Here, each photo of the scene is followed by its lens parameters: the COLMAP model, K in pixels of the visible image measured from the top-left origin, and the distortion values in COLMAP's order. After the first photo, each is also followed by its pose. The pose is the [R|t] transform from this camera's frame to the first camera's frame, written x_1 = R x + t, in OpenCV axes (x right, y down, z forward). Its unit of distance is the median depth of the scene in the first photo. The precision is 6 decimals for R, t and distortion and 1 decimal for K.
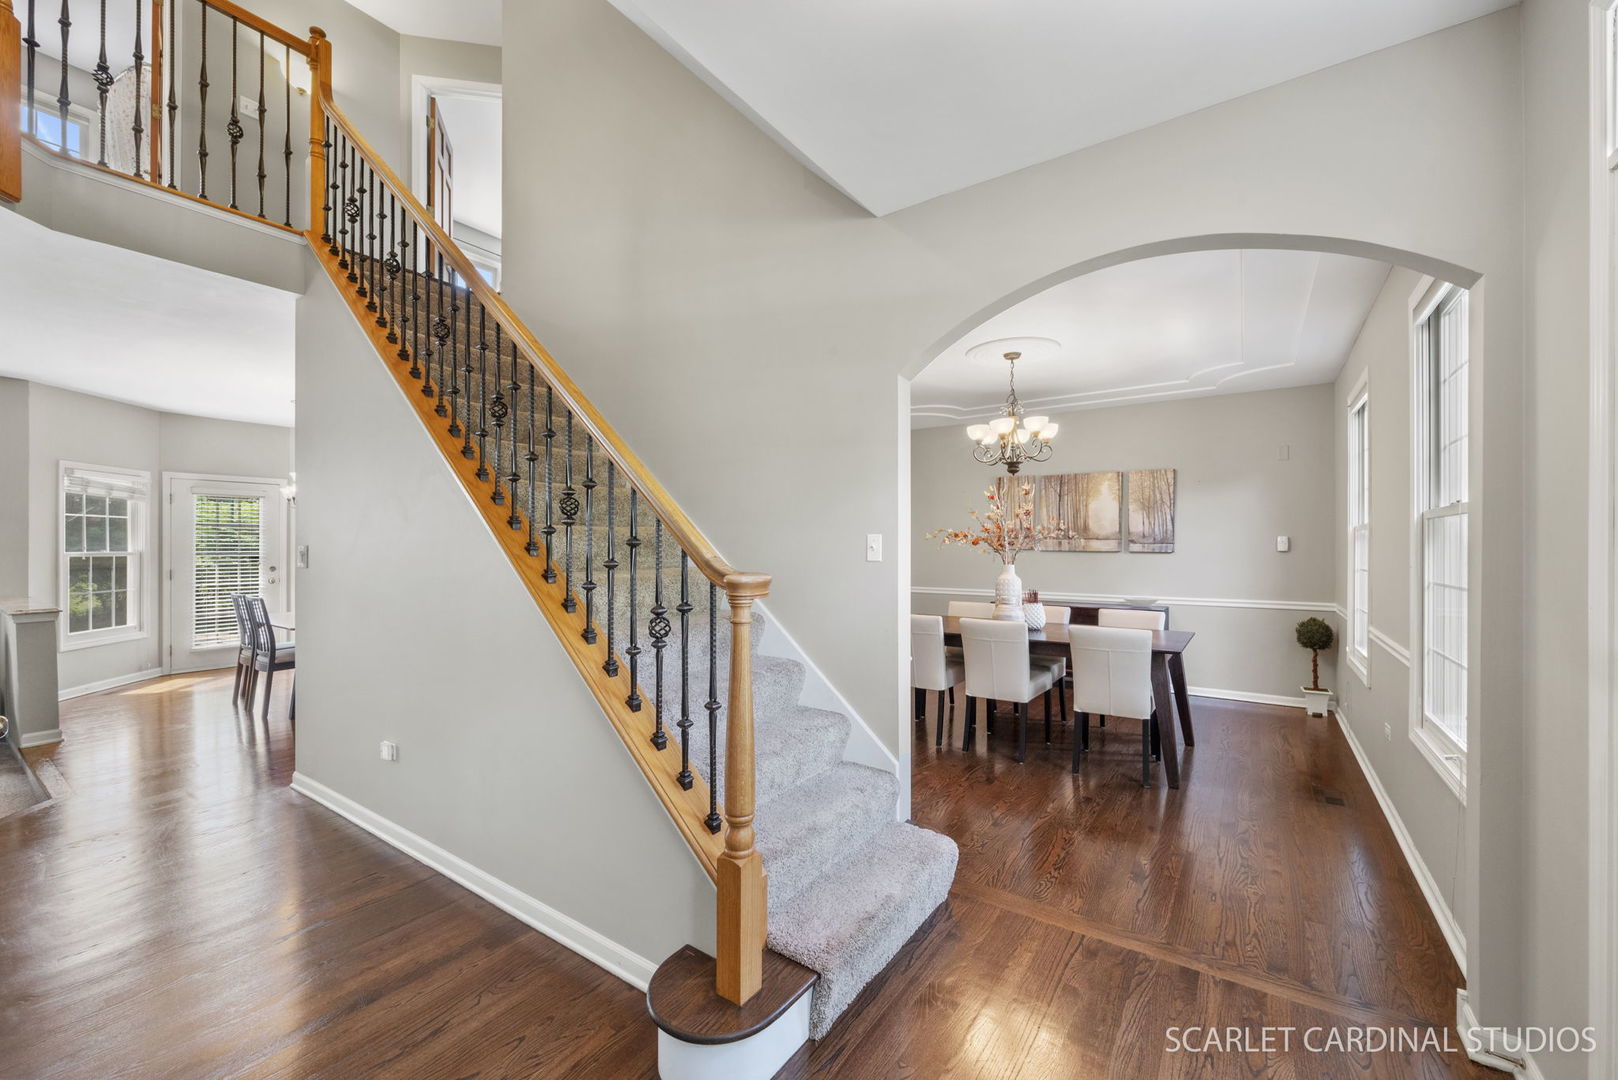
lens RADIAL K [[641.2, 0, 809.4], [0, 641.2, 547.0], [0, 0, 1]] dist [0.002905, -0.000046]
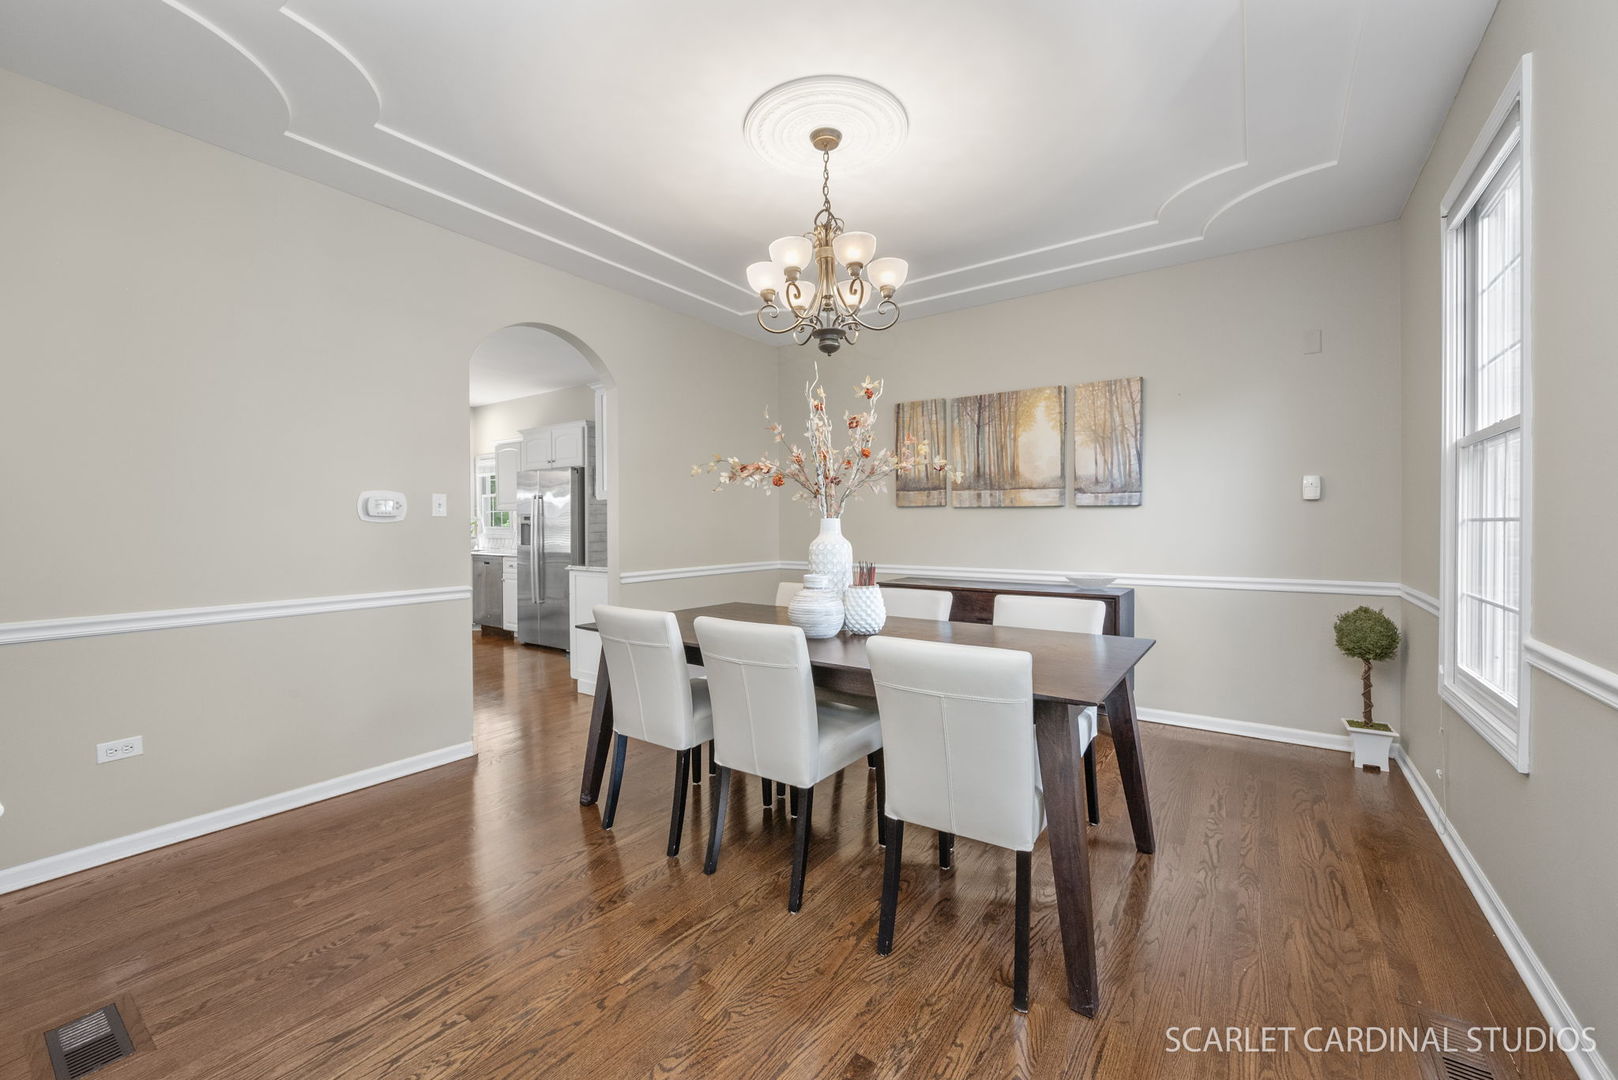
lens RADIAL K [[641.2, 0, 806.4], [0, 641.2, 530.5], [0, 0, 1]] dist [0.002905, -0.000046]
pose [[0.999929, -0.005524, -0.010587, 0.267114], [0.005610, 0.999951, 0.008135, 0.030500], [0.010541, -0.008193, 0.999911, 0.391374]]
